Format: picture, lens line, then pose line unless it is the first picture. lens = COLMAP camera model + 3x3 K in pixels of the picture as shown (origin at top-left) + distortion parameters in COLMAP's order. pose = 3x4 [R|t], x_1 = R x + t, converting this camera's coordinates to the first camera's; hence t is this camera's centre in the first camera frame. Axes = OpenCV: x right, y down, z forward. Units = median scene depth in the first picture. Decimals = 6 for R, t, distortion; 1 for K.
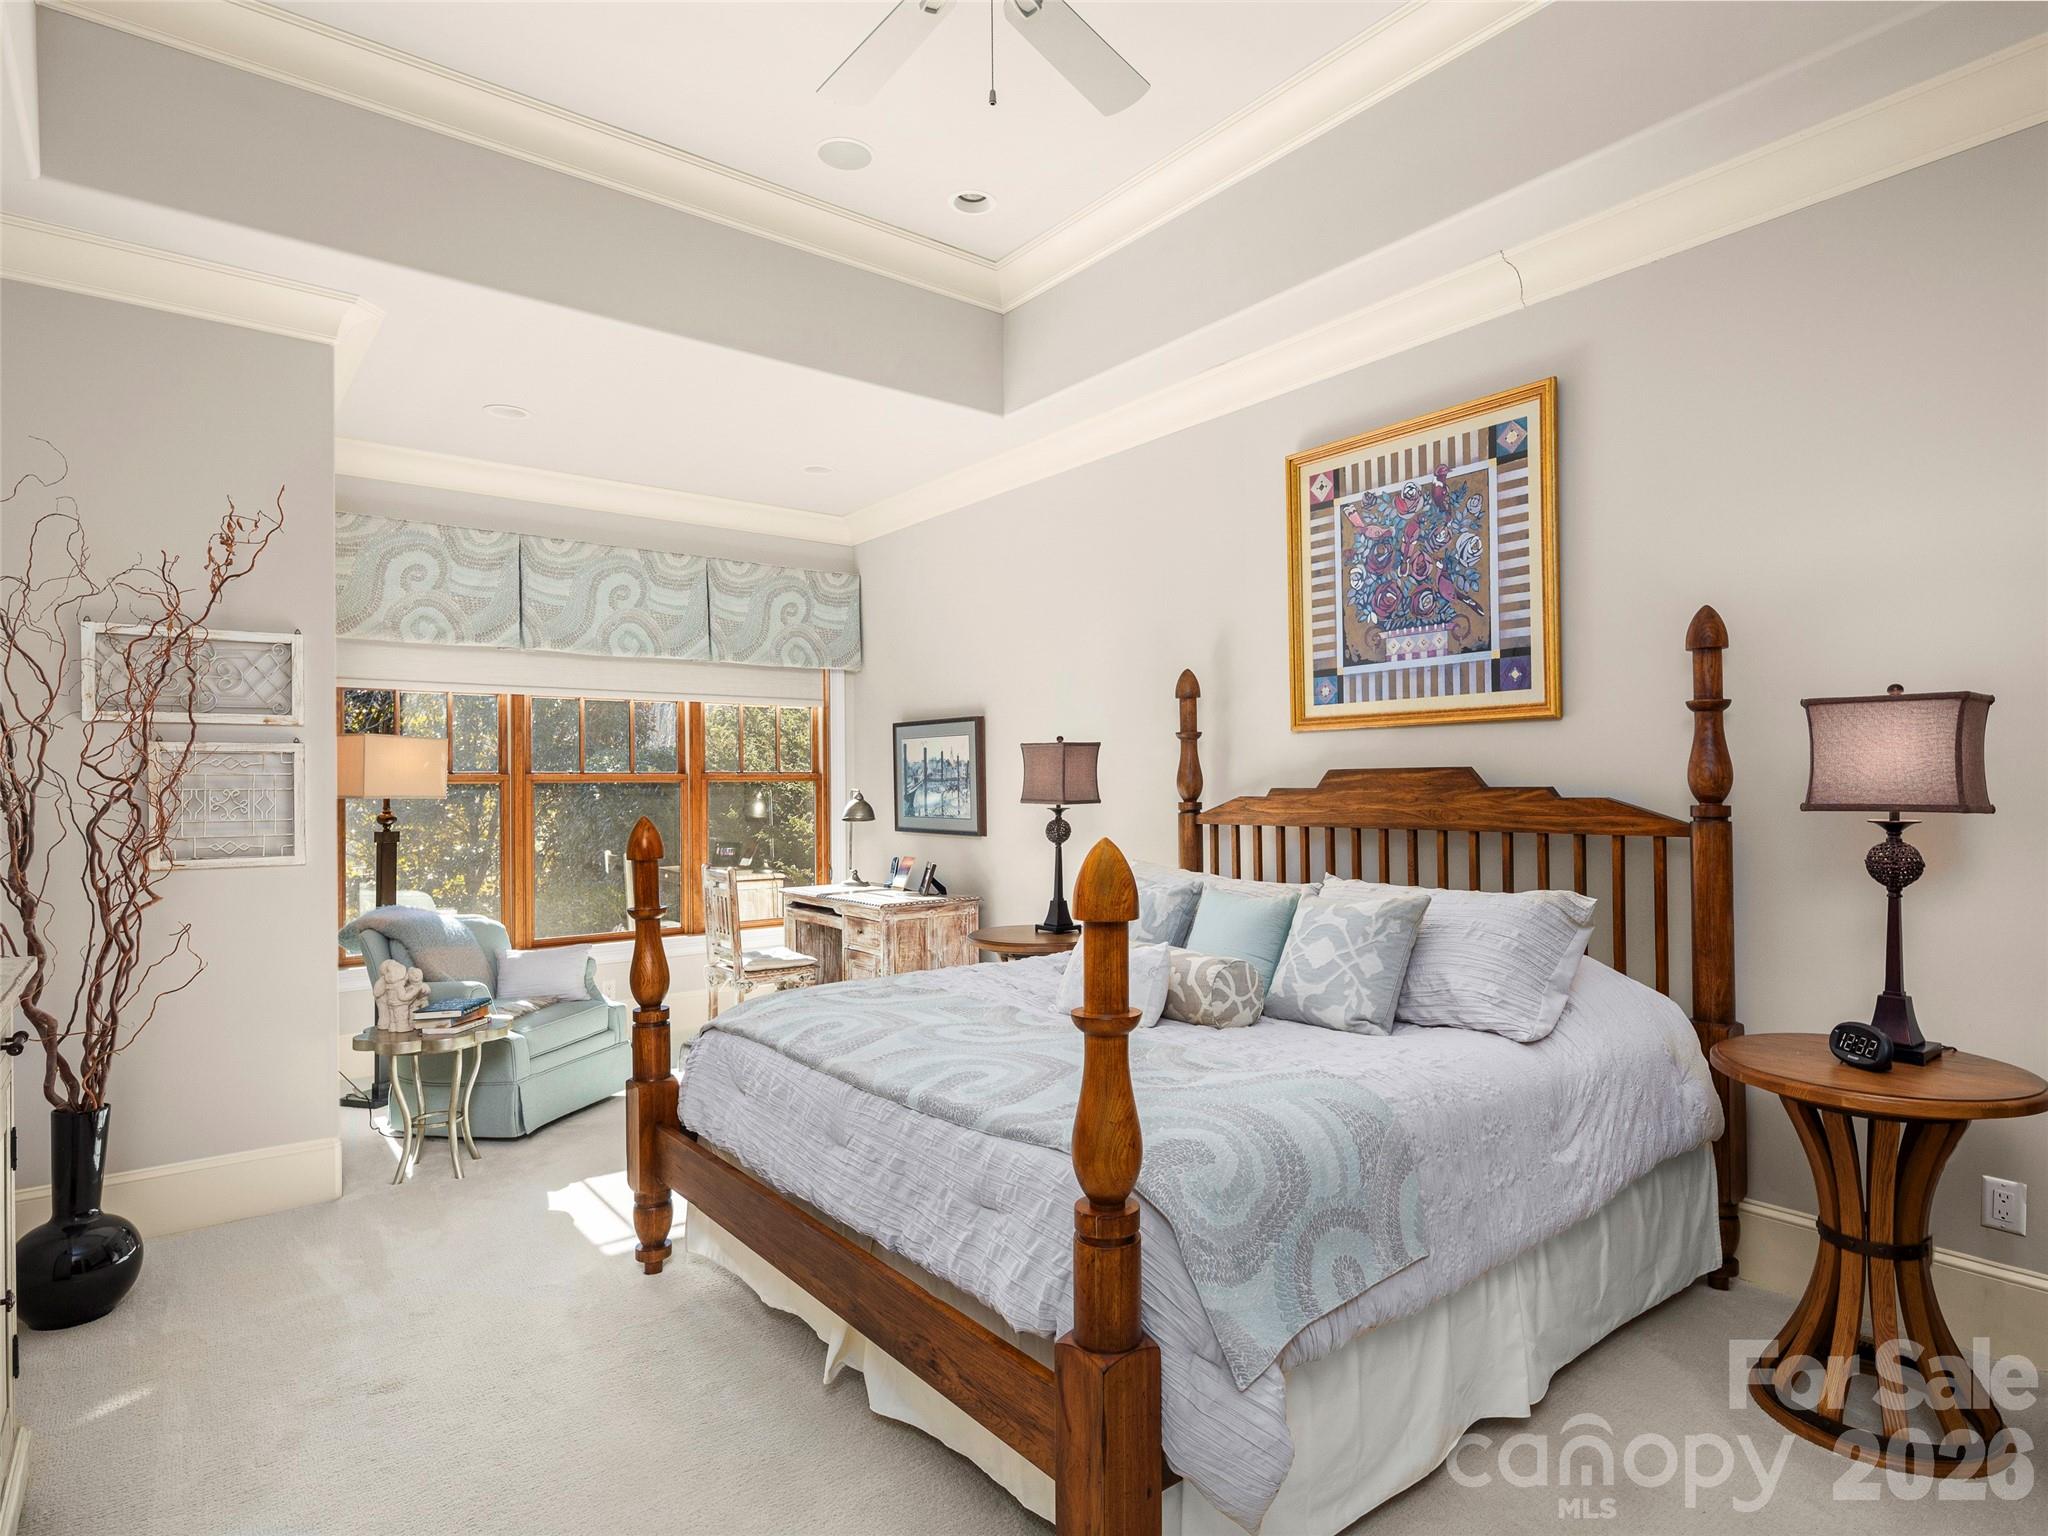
lens RADIAL K [[1107.2, 0, 1029.7], [0, 1107.2, 779.0], [0, 0, 1]] dist [0.002726, -0.000119]
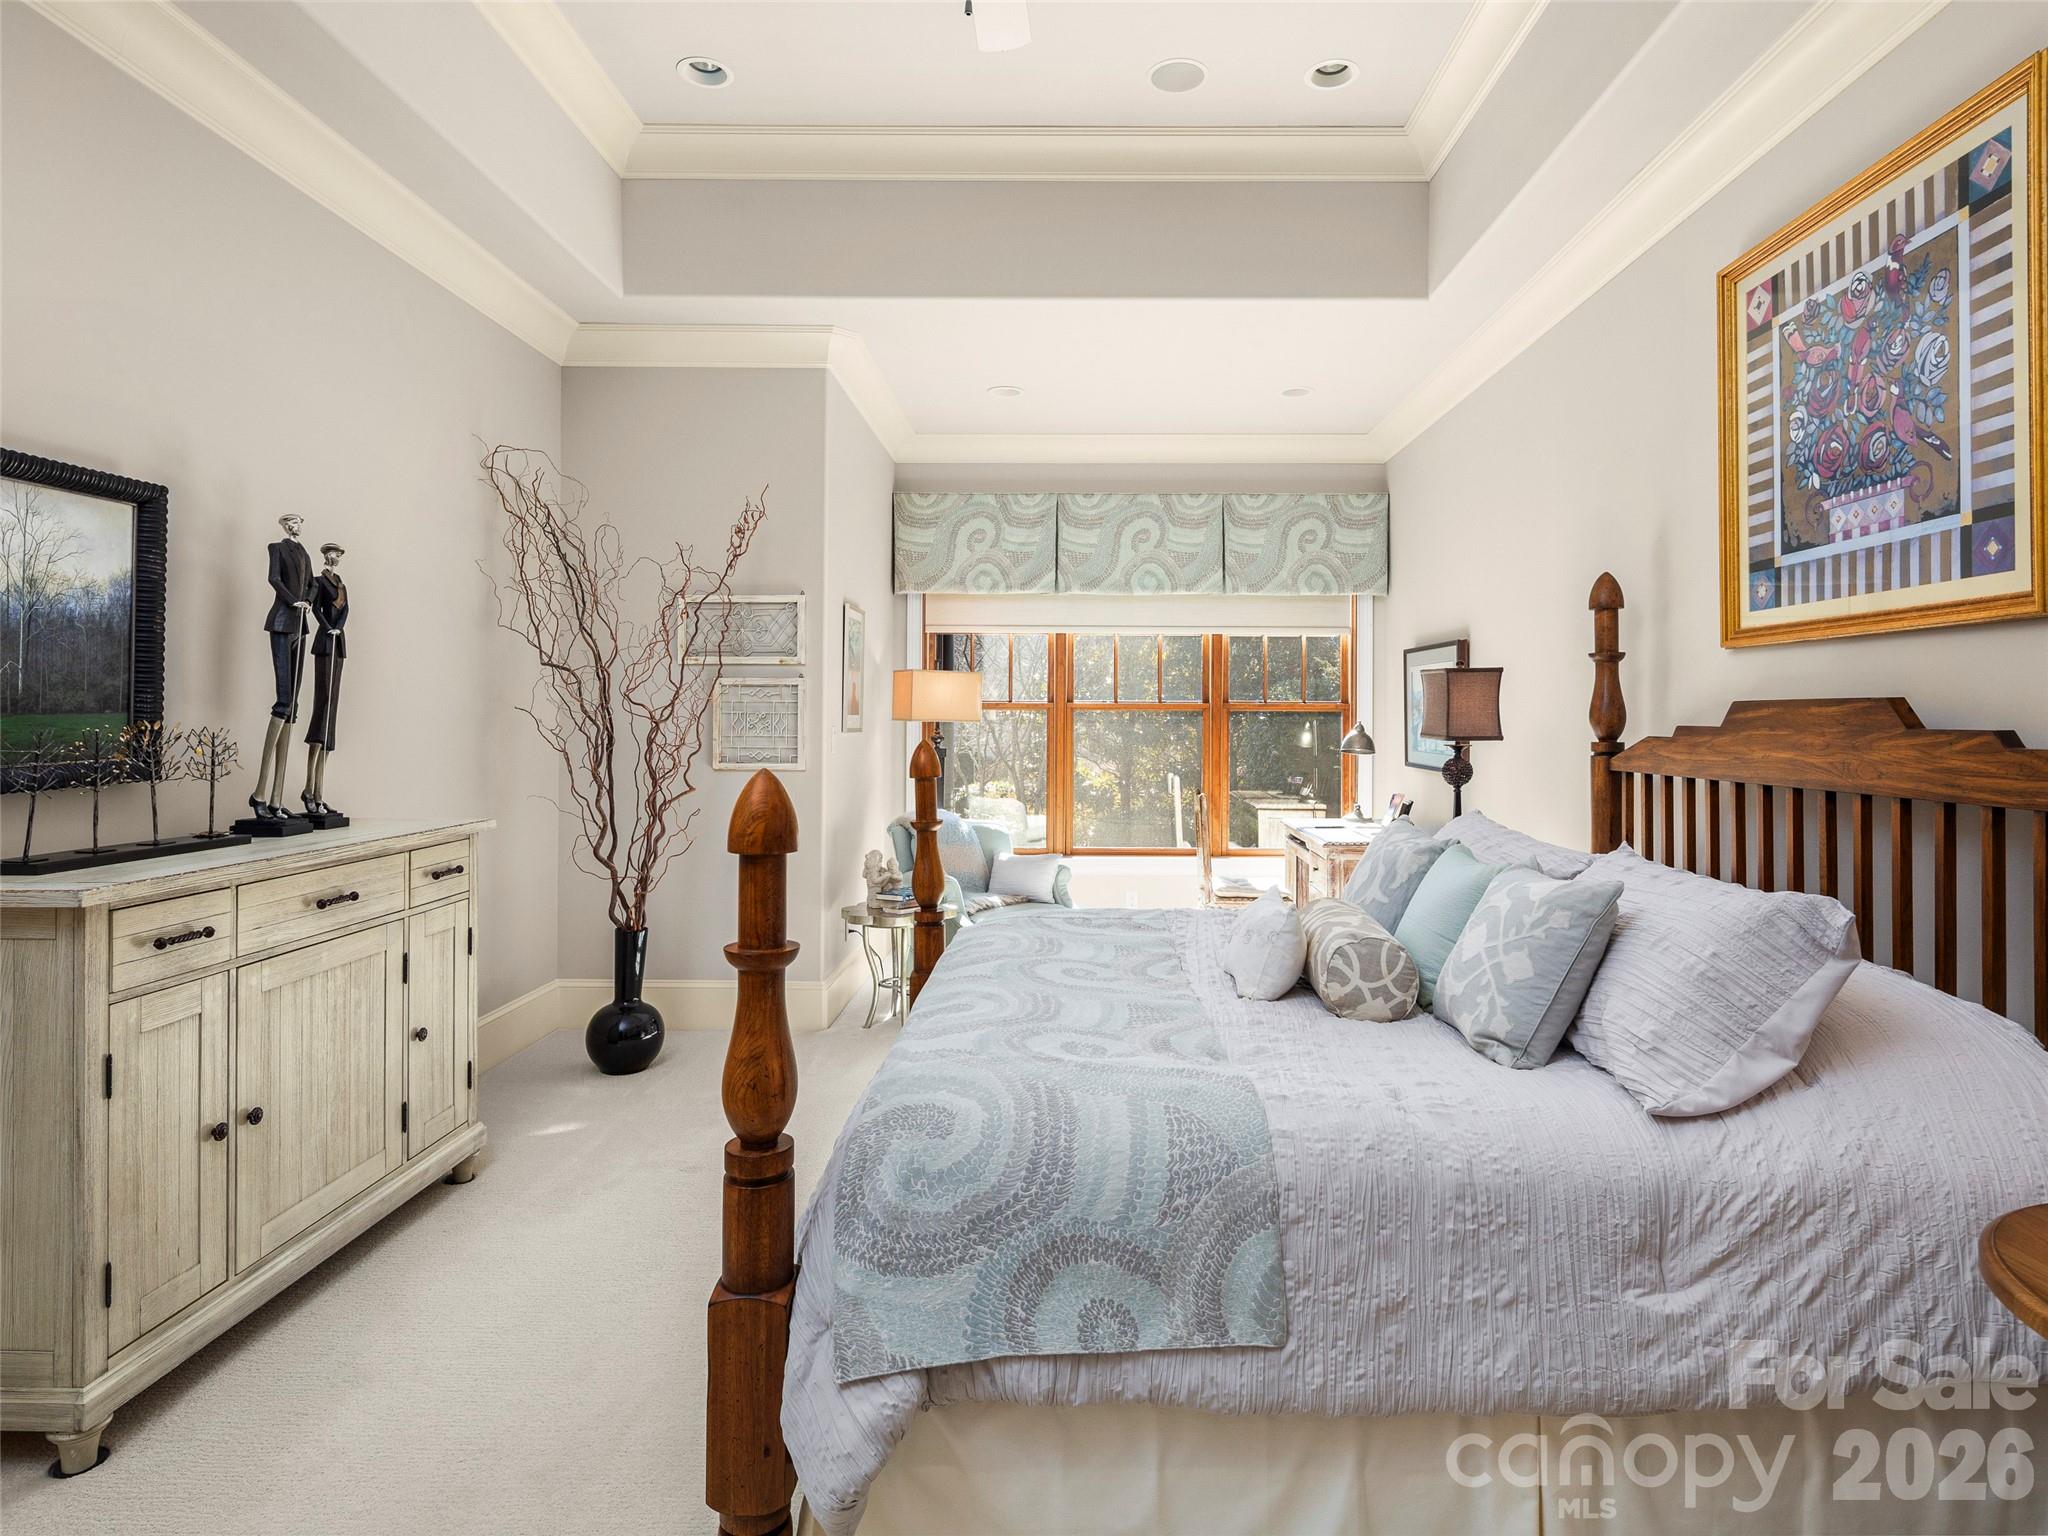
lens RADIAL K [[1094.3, 0, 1069.9], [0, 1094.3, 716.1], [0, 0, 1]] dist [0.001556, -0.001379]
pose [[0.778960, 0.012321, -0.626952, 0.379956], [-0.008053, 0.999921, 0.009645, -0.001990], [0.627022, -0.002465, 0.778998, 0.179767]]
